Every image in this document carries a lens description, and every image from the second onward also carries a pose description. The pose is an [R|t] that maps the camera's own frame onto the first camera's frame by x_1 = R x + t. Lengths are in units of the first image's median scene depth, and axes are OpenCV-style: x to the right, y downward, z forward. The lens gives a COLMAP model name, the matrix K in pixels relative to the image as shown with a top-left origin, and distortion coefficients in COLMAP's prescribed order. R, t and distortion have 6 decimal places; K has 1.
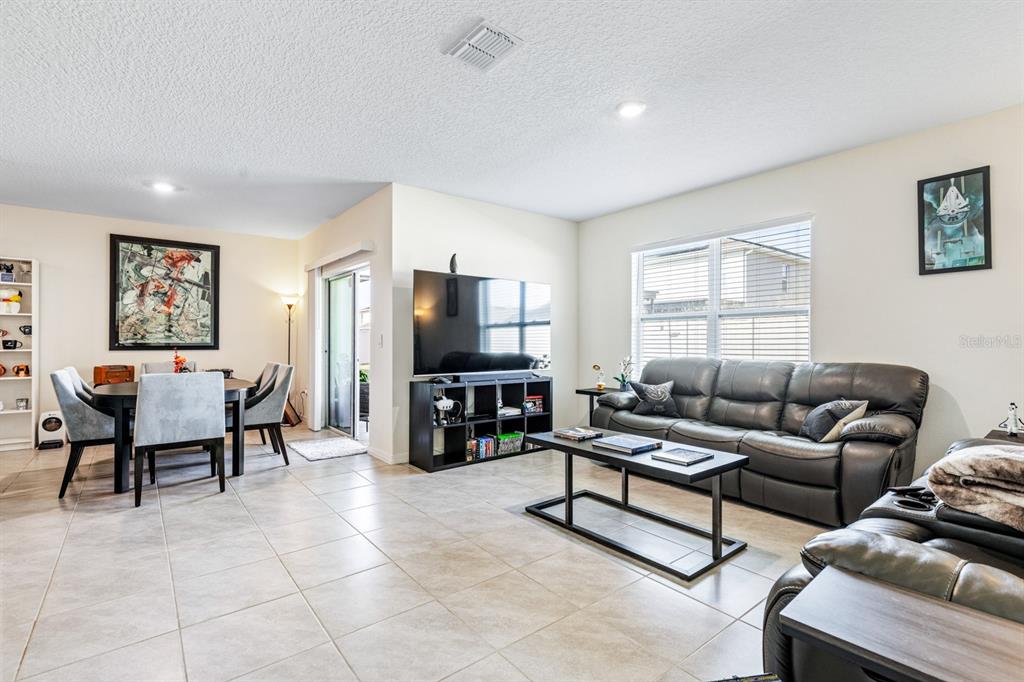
lens RADIAL K [[474.6, 0, 518.3], [0, 474.6, 338.2], [0, 0, 1]] dist [0.002800, 0.000479]
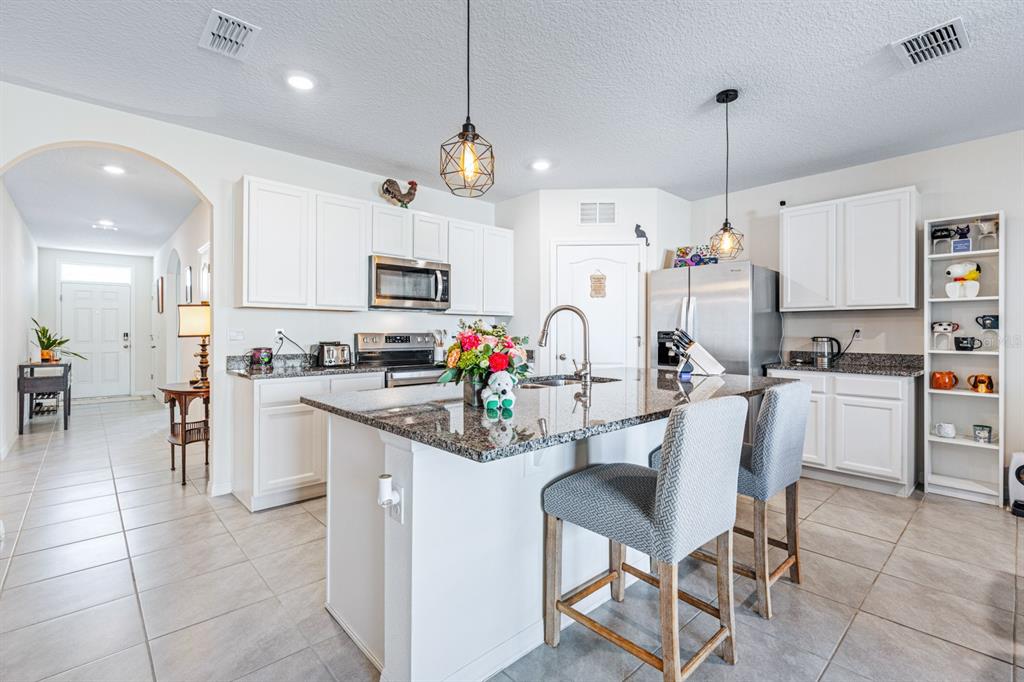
lens RADIAL K [[463.9, 0, 512.4], [0, 463.9, 332.2], [0, 0, 1]] dist [0.002238, 0.000078]
pose [[0.060289, 0.001318, -0.998180, -0.433834], [0.003208, 0.999994, 0.001514, -0.006013], [0.998176, -0.003294, 0.060284, 0.307400]]
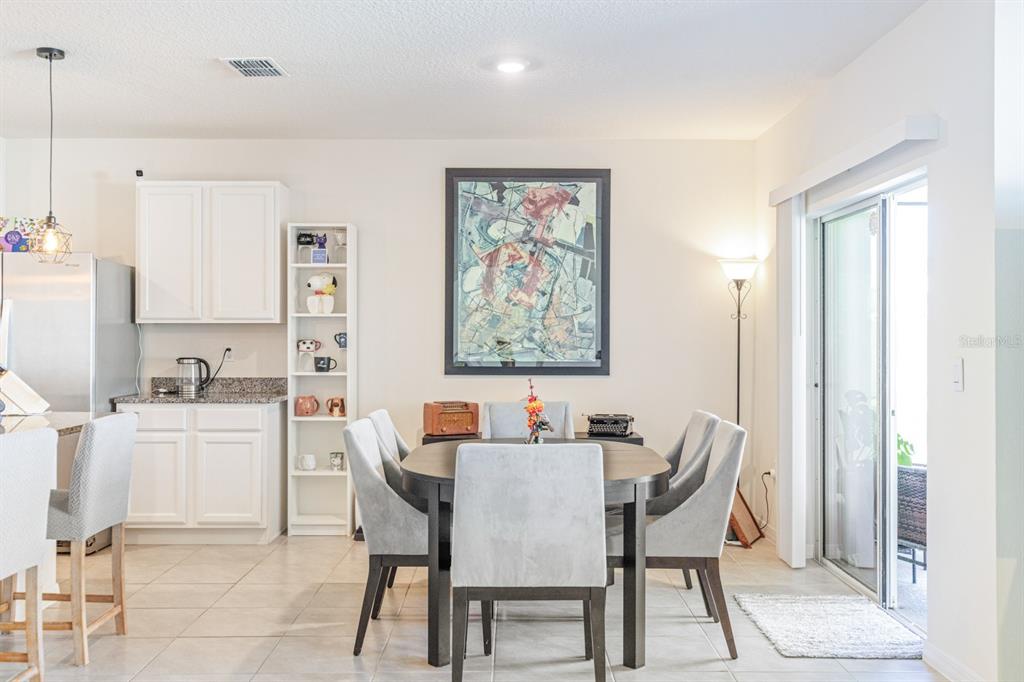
lens RADIAL K [[984.2, 0, 512.2], [0, 984.2, 335.9], [0, 0, 1]] dist [0.017569, -0.000790]
pose [[0.778836, 0.000043, -0.627228, -0.070501], [0.001773, 0.999996, 0.002270, -0.025353], [0.627226, -0.002880, 0.778832, 0.154240]]
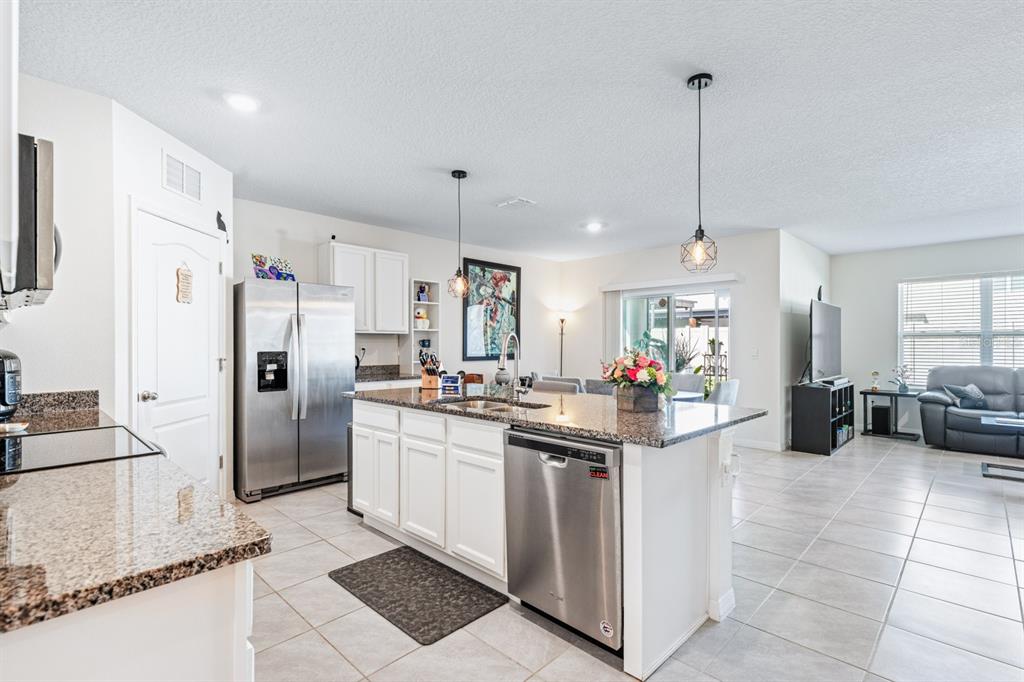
lens RADIAL K [[479.7, 0, 520.1], [0, 479.7, 343.9], [0, 0, 1]] dist [0.003760, 0.000361]
pose [[0.991777, 0.001809, 0.127963, -0.968632], [-0.002319, 0.999990, 0.003835, -0.021333], [-0.127955, -0.004100, 0.991771, -0.161445]]
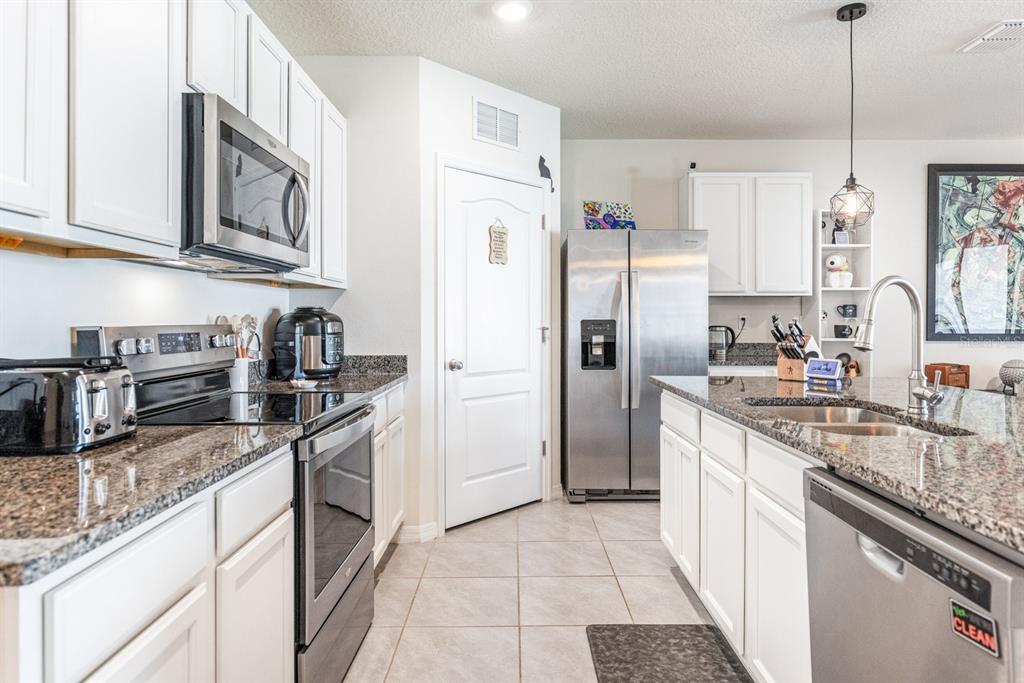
lens RADIAL K [[611.8, 0, 516.9], [0, 611.8, 319.1], [0, 0, 1]] dist [0.002894, -0.000803]
pose [[0.778830, 0.002207, -0.627231, -0.855494], [0.001387, 0.999985, 0.005240, -0.010432], [0.627233, -0.004950, 0.778816, -0.024110]]
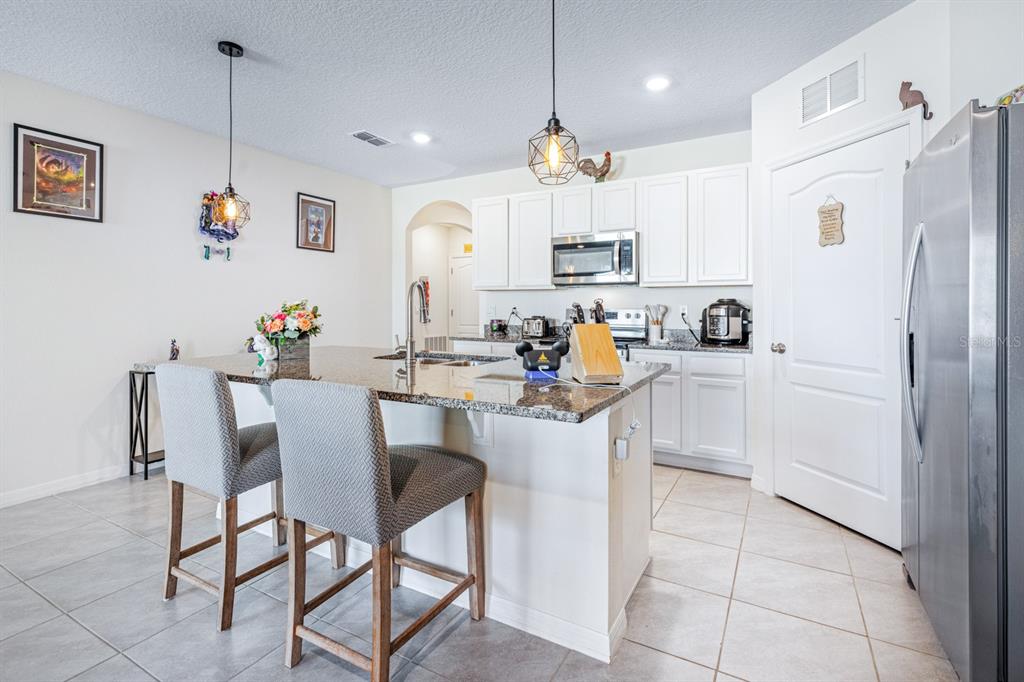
lens RADIAL K [[481.1, 0, 512.6], [0, 481.1, 306.8], [0, 0, 1]] dist [-0.000451, -0.000133]
pose [[-0.930682, 0.000082, -0.365829, -0.819315], [0.003369, 0.999959, -0.008346, -0.002560], [0.365814, -0.009000, -0.930644, 0.886201]]
